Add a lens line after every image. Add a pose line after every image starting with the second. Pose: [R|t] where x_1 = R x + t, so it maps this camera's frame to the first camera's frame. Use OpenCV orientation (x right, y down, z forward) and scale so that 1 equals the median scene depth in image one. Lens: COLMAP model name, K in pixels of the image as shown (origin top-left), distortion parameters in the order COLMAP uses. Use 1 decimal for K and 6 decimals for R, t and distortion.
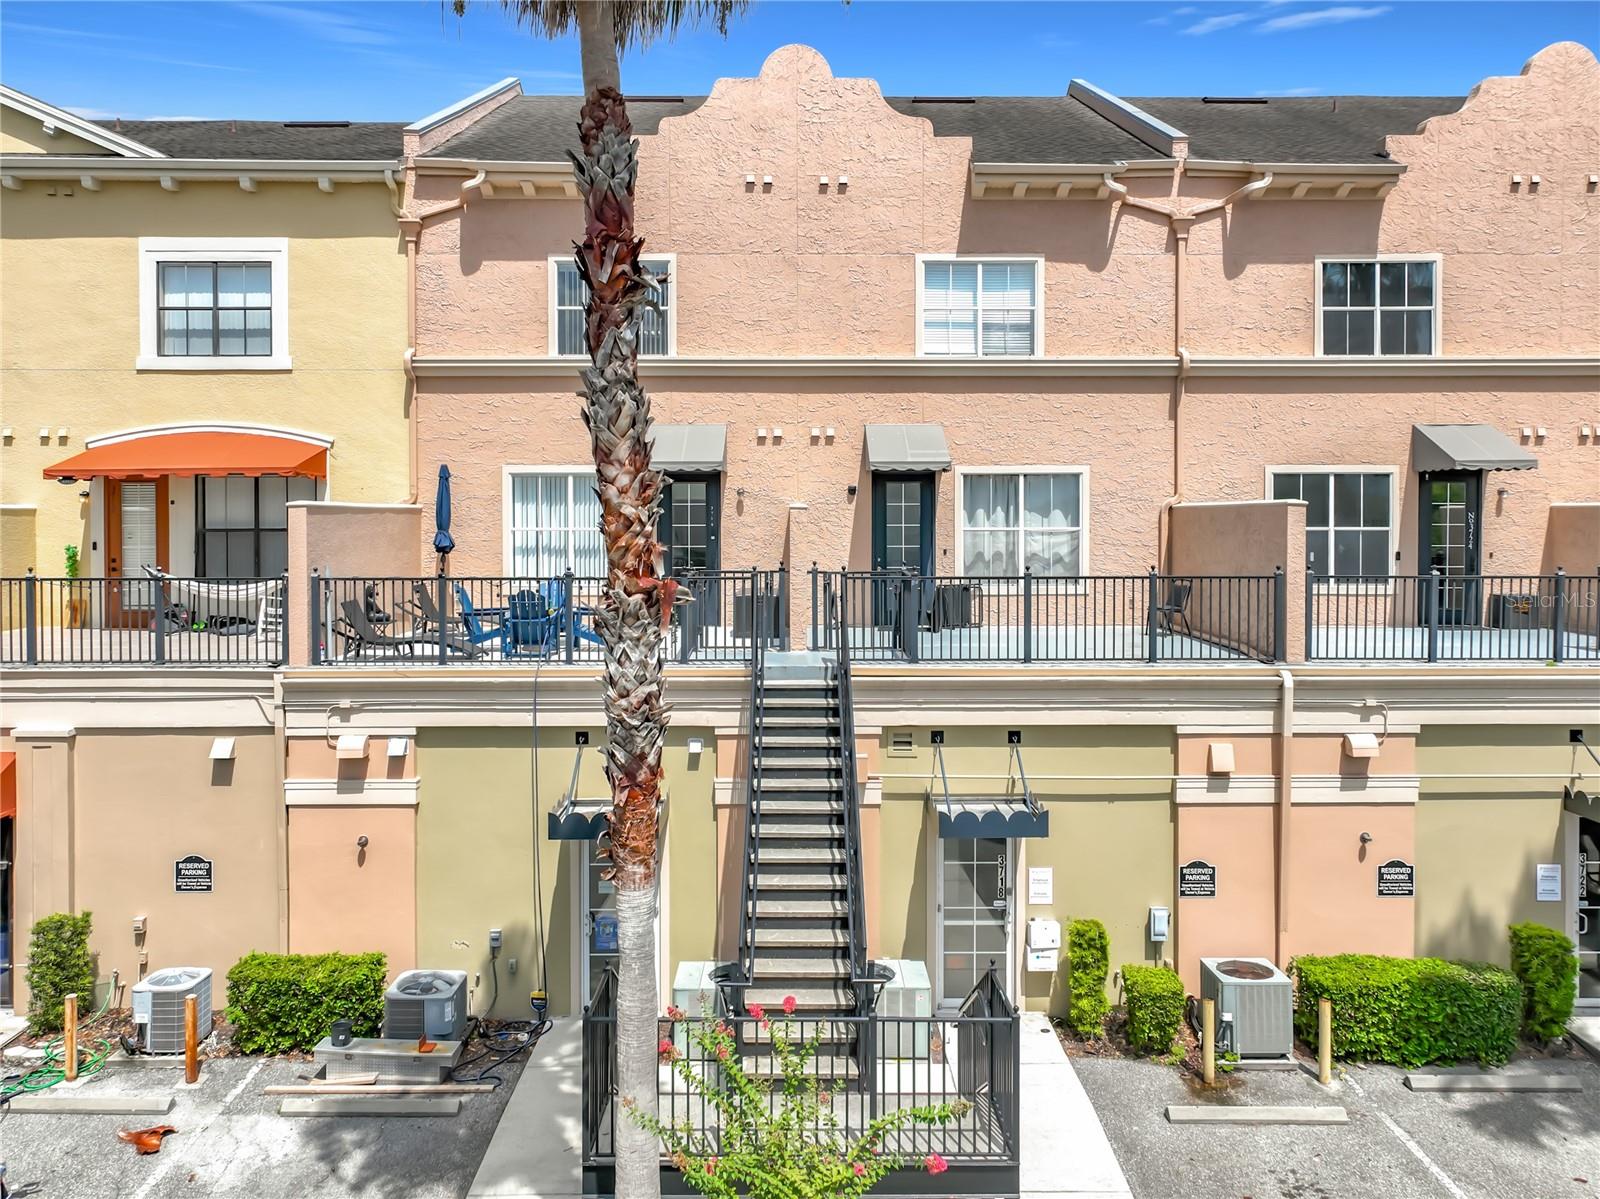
lens RADIAL K [[1165.8, 0, 802.6], [0, 1165.8, 539.6], [0, 0, 1]] dist [0.001262, 0.009323]
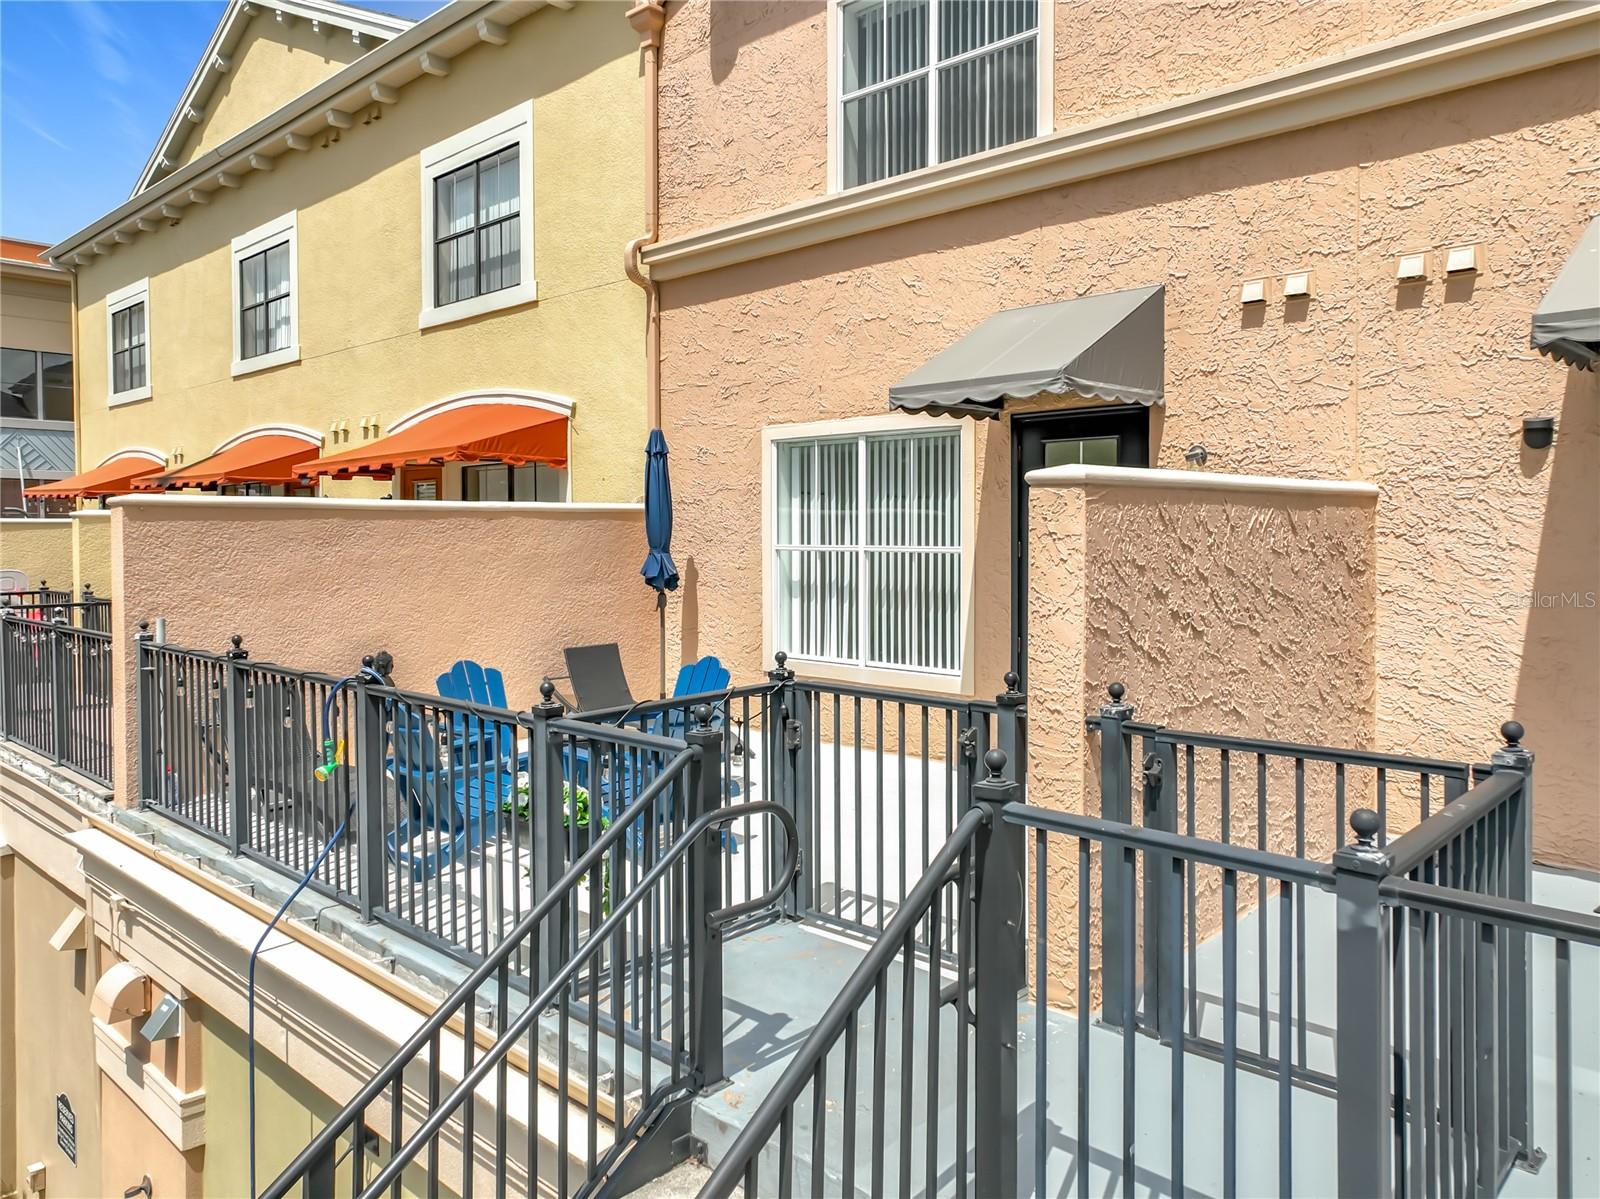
lens RADIAL K [[1119.8, 0, 823.1], [0, 1119.8, 562.6], [0, 0, 1]] dist [0.000524, 0.019415]
pose [[0.732088, 0.017121, -0.680995, 0.109818], [-0.010162, 0.999847, 0.014213, -0.009508], [0.681134, -0.003485, 0.732151, 0.650402]]
